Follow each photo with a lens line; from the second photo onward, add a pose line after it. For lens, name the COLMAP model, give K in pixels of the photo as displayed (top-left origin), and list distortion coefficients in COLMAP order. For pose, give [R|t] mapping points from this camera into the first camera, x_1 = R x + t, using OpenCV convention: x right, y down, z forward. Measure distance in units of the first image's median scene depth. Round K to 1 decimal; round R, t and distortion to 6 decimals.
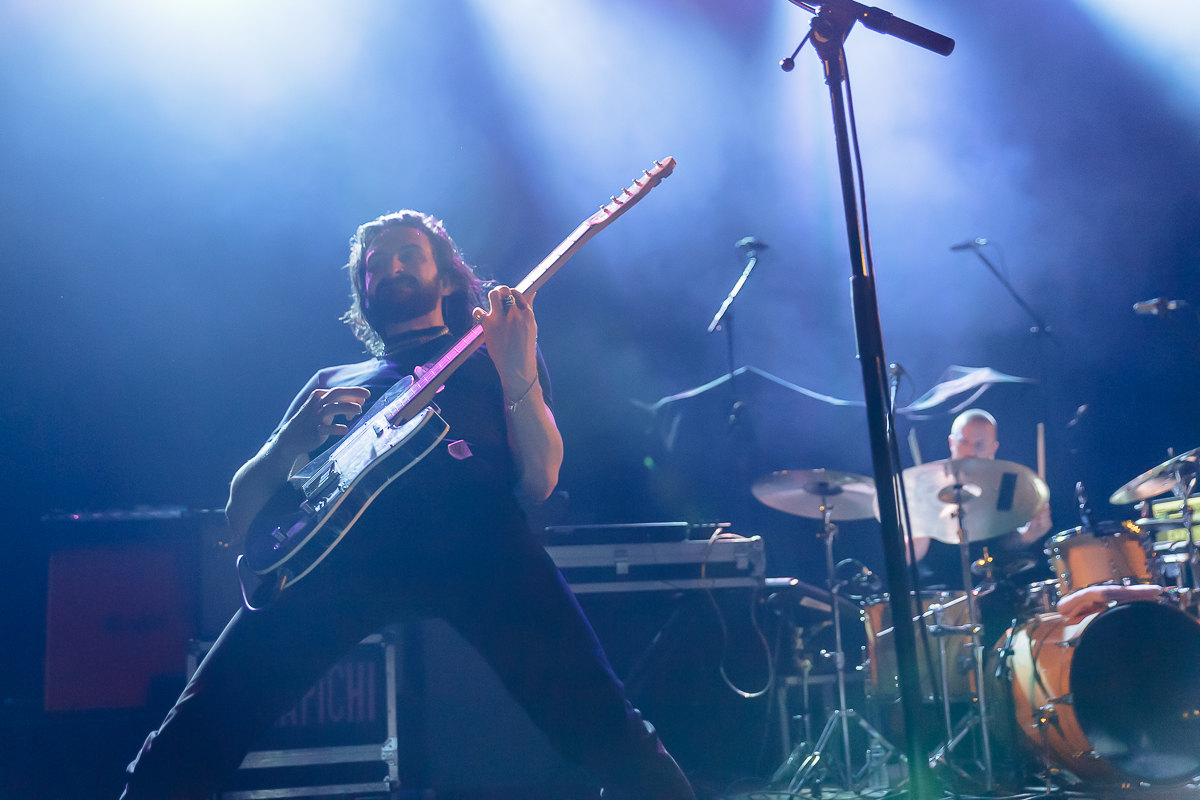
lens RADIAL K [[1407.9, 0, 554.2], [0, 1407.9, 353.0], [0, 0, 1]] dist [0.004790, -0.004112]
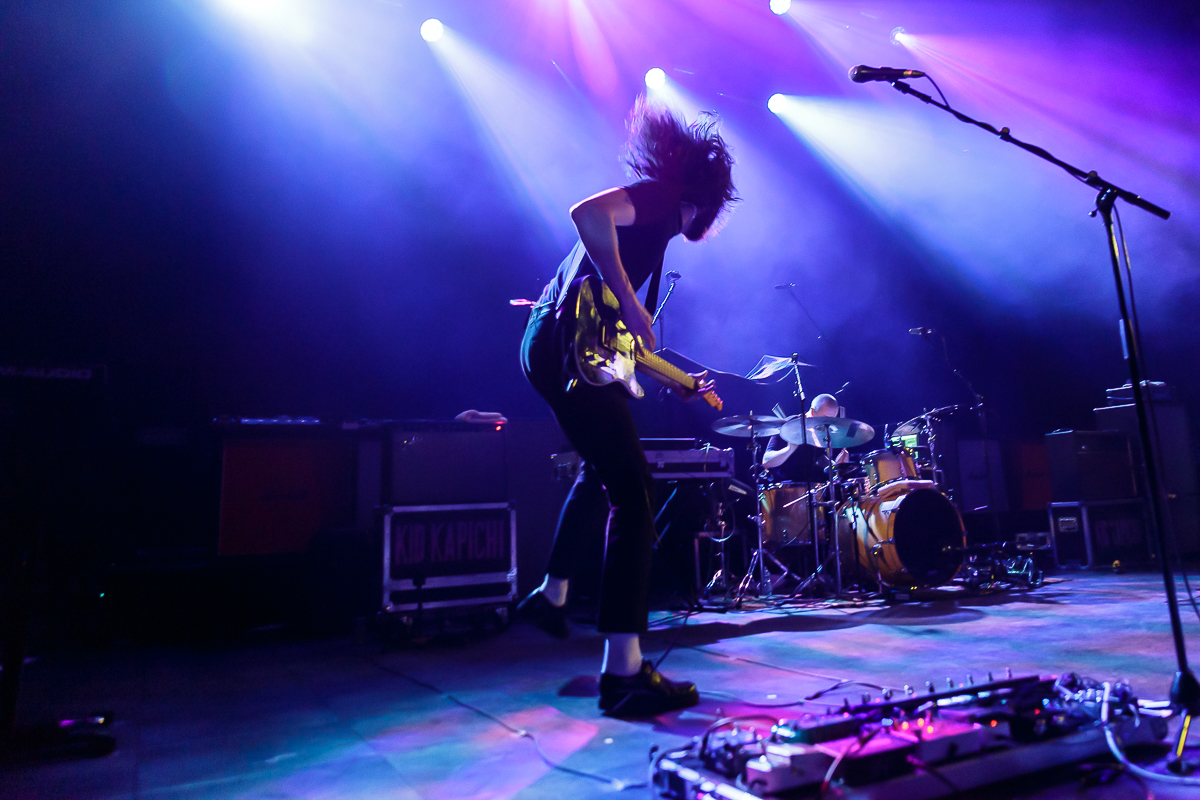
lens RADIAL K [[905.8, 0, 667.1], [0, 905.8, 333.2], [0, 0, 1]] dist [-0.003311, -0.001618]
pose [[0.939516, 0.073007, 0.334634, -0.311531], [-0.072178, 0.997280, -0.014928, 0.012464], [-0.334813, -0.010128, 0.942230, -0.014845]]
